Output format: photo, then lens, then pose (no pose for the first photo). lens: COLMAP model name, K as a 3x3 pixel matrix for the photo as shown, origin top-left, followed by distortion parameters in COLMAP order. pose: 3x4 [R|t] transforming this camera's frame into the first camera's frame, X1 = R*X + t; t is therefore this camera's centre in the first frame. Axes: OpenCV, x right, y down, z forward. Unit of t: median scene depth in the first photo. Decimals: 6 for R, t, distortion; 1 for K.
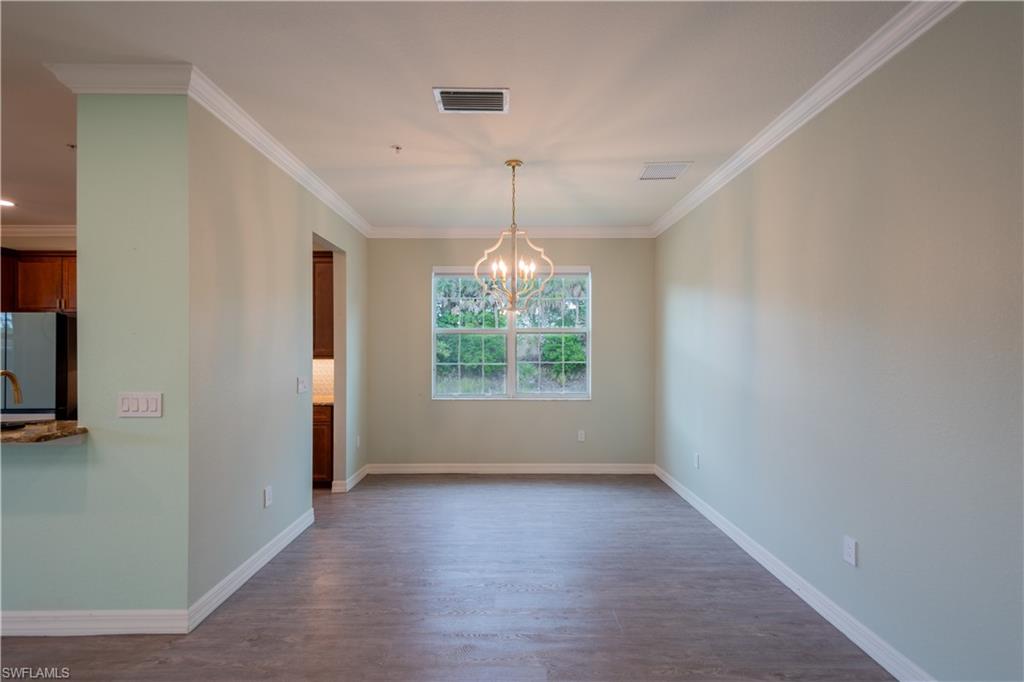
lens RADIAL K [[457.1, 0, 506.8], [0, 457.1, 349.3], [0, 0, 1]] dist [0.010604, -0.000806]
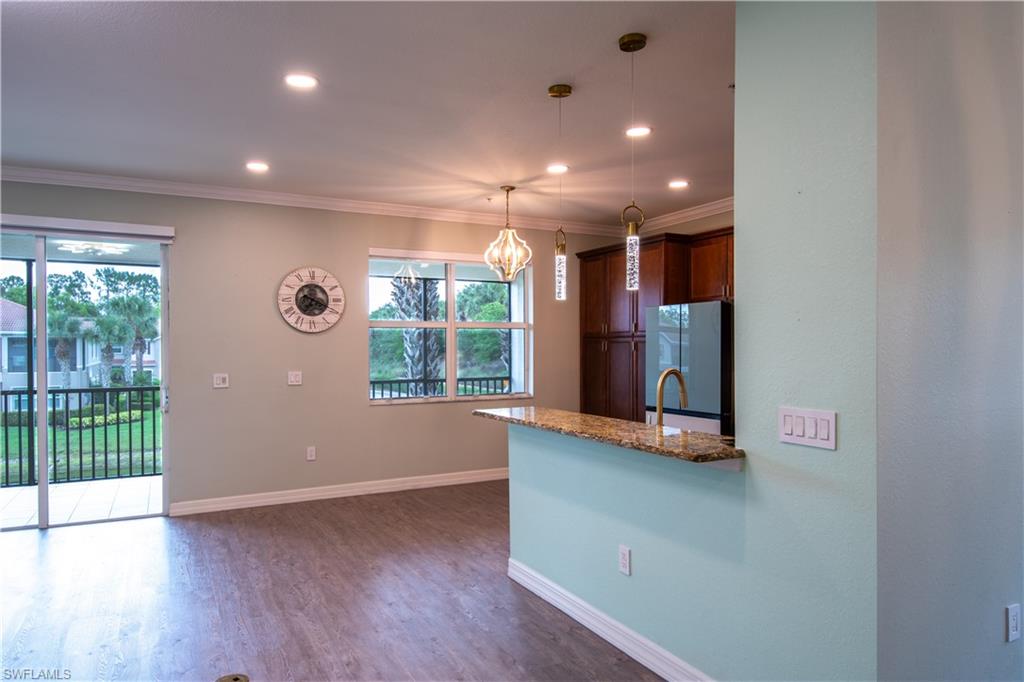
lens RADIAL K [[656.2, 0, 512.0], [0, 656.2, 341.0], [0, 0, 1]] dist [0.000412, -0.001920]
pose [[0.461427, -0.006536, -0.887154, -0.158817], [0.002115, 0.999978, -0.006268, 0.002647], [0.887176, 0.001016, 0.461431, 0.194566]]
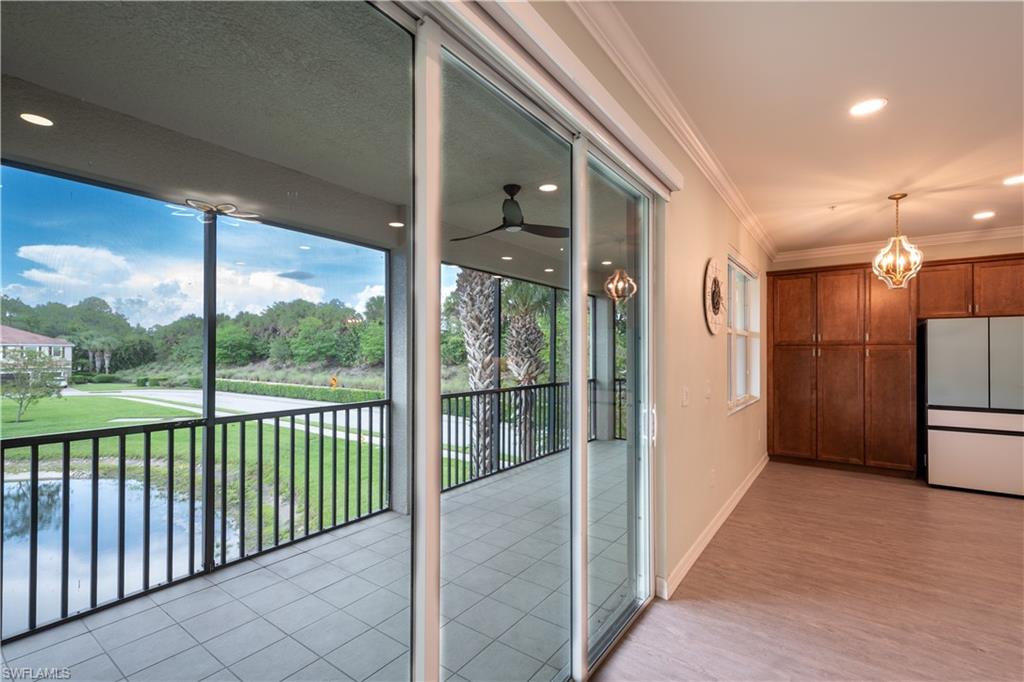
lens RADIAL K [[457.1, 0, 506.8], [0, 457.1, 349.3], [0, 0, 1]] dist [0.010604, -0.000806]
pose [[0.796811, -0.000921, -0.604227, -2.648807], [-0.003447, 0.999976, -0.006069, 0.011936], [0.604218, 0.006918, 0.796789, -1.042925]]
